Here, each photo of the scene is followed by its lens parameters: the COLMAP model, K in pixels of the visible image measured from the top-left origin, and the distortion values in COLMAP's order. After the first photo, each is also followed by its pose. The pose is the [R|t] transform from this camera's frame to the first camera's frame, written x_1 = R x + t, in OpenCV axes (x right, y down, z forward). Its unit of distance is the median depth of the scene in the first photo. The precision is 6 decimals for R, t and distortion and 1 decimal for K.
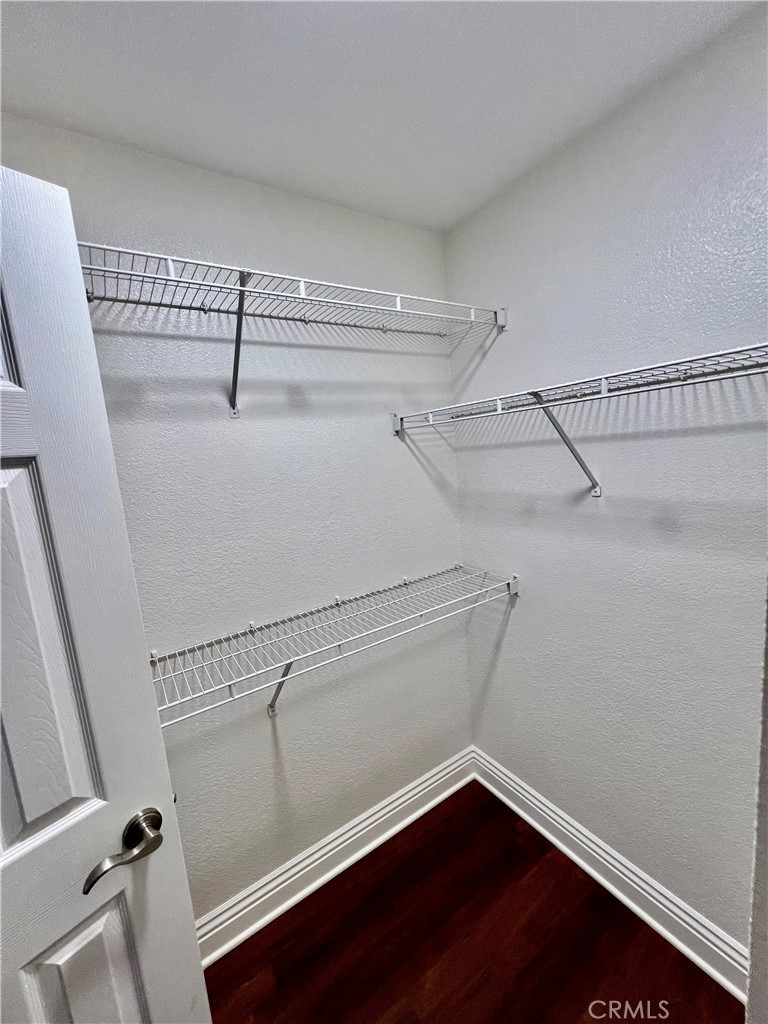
lens RADIAL K [[411.2, 0, 389.4], [0, 411.2, 509.5], [0, 0, 1]] dist [-0.002965, 0.000263]
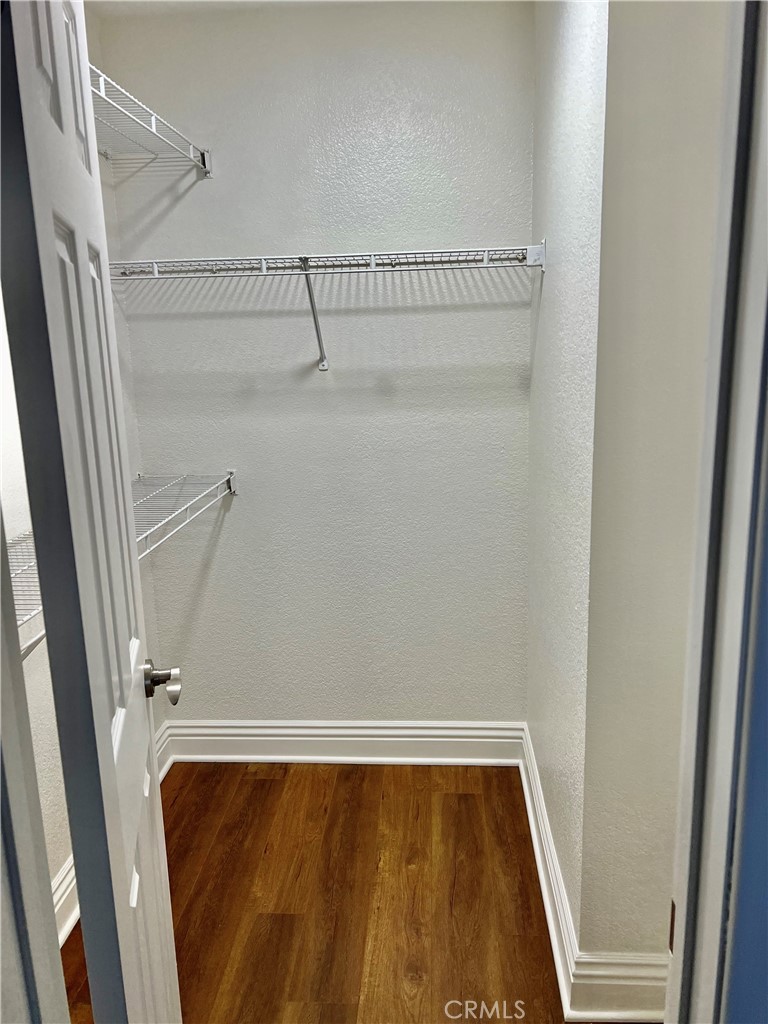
lens RADIAL K [[764.0, 0, 378.9], [0, 764.0, 510.9], [0, 0, 1]] dist [0.002869, -0.001852]
pose [[0.615095, -0.105077, 0.781420, -0.866171], [0.084261, 0.994164, 0.067359, 0.186335], [-0.783937, 0.024411, 0.620360, -0.257997]]
